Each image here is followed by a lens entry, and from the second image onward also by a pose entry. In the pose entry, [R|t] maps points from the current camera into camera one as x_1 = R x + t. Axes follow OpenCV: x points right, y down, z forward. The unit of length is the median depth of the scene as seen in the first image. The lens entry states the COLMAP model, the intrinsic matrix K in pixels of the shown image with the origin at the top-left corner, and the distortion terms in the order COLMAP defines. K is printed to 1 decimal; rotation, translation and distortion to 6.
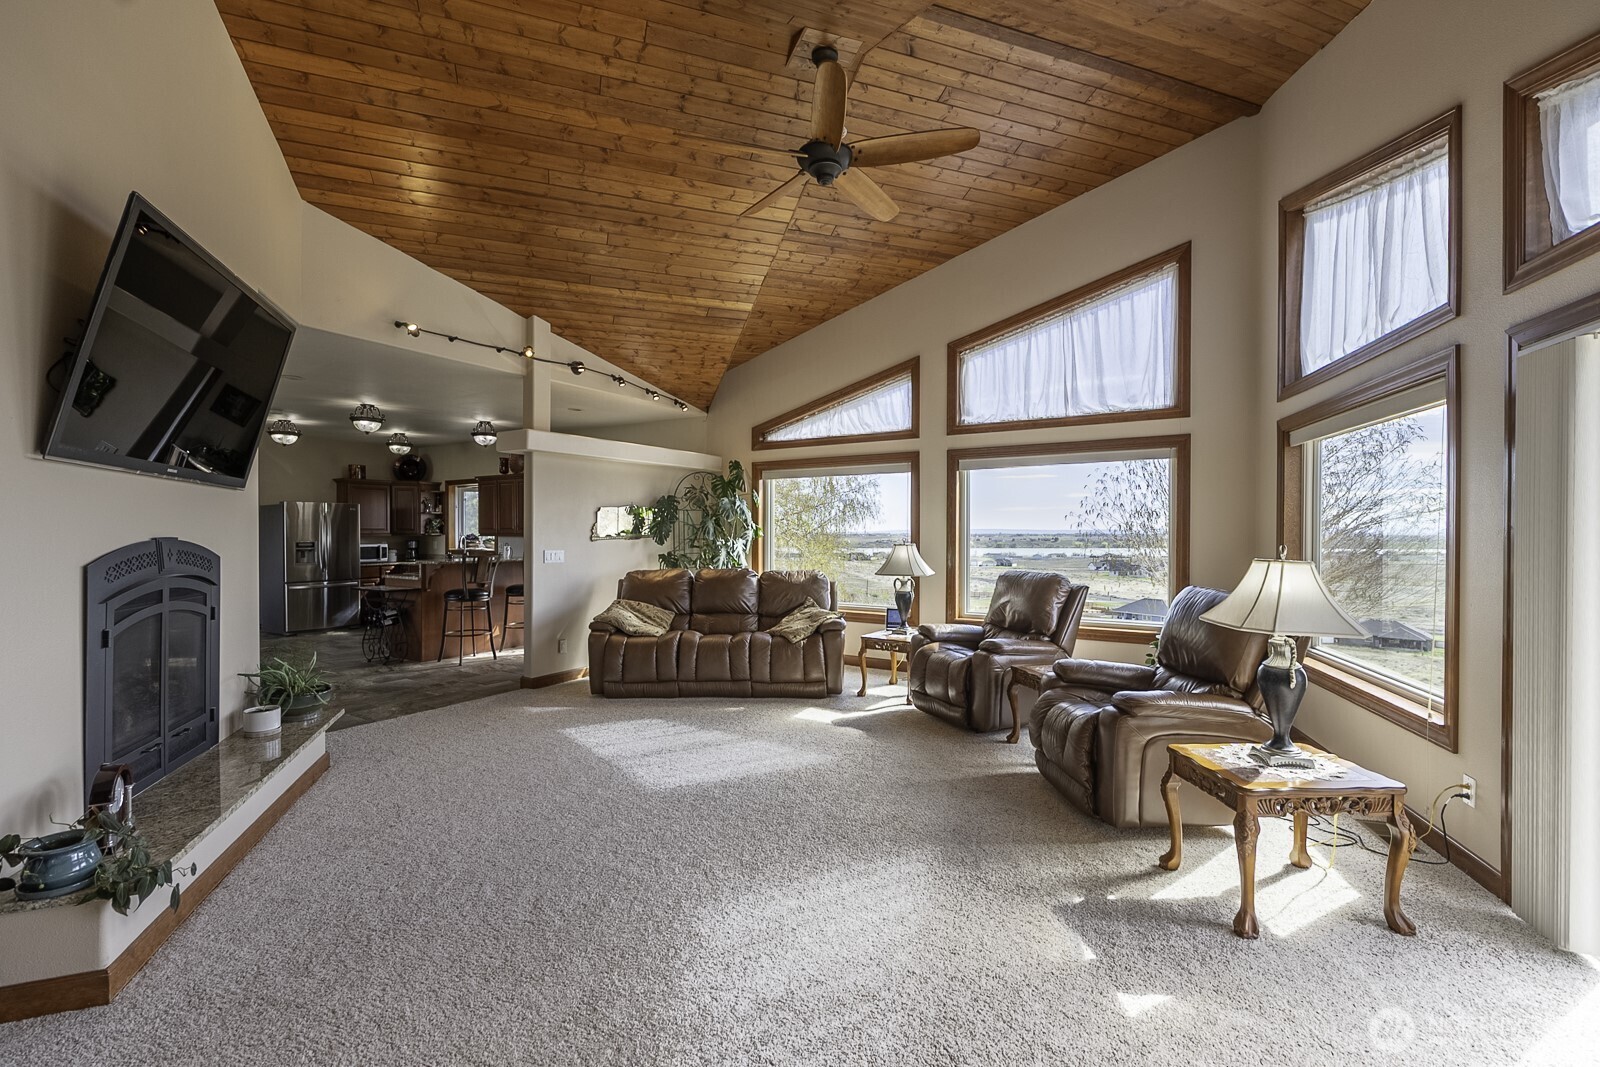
lens RADIAL K [[684.0, 0, 800.0], [0, 684.0, 533.5], [0, 0, 1]] dist [0.000727, 0.000209]
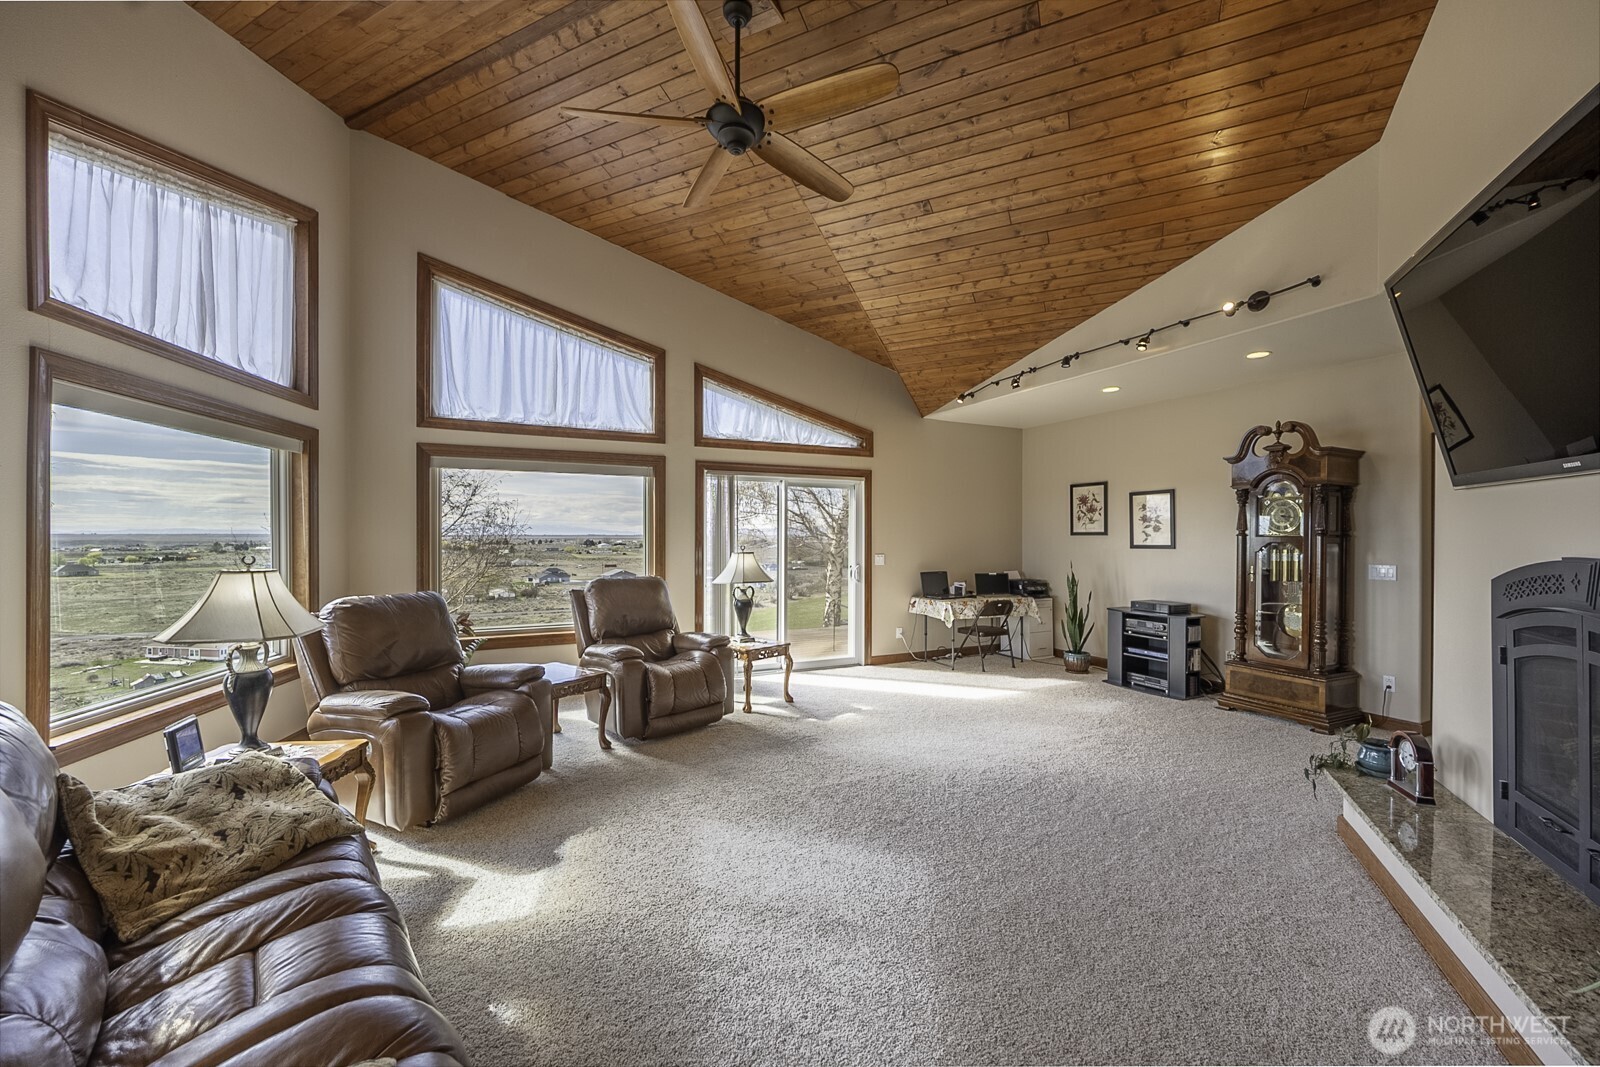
lens RADIAL K [[628.3, 0, 802.7], [0, 628.3, 537.5], [0, 0, 1]] dist [-0.000389, -0.000343]
pose [[-0.683635, -0.003935, 0.729814, -0.411808], [0.000099, 0.999985, 0.005485, -0.009245], [-0.729824, 0.003822, -0.683624, 0.994175]]
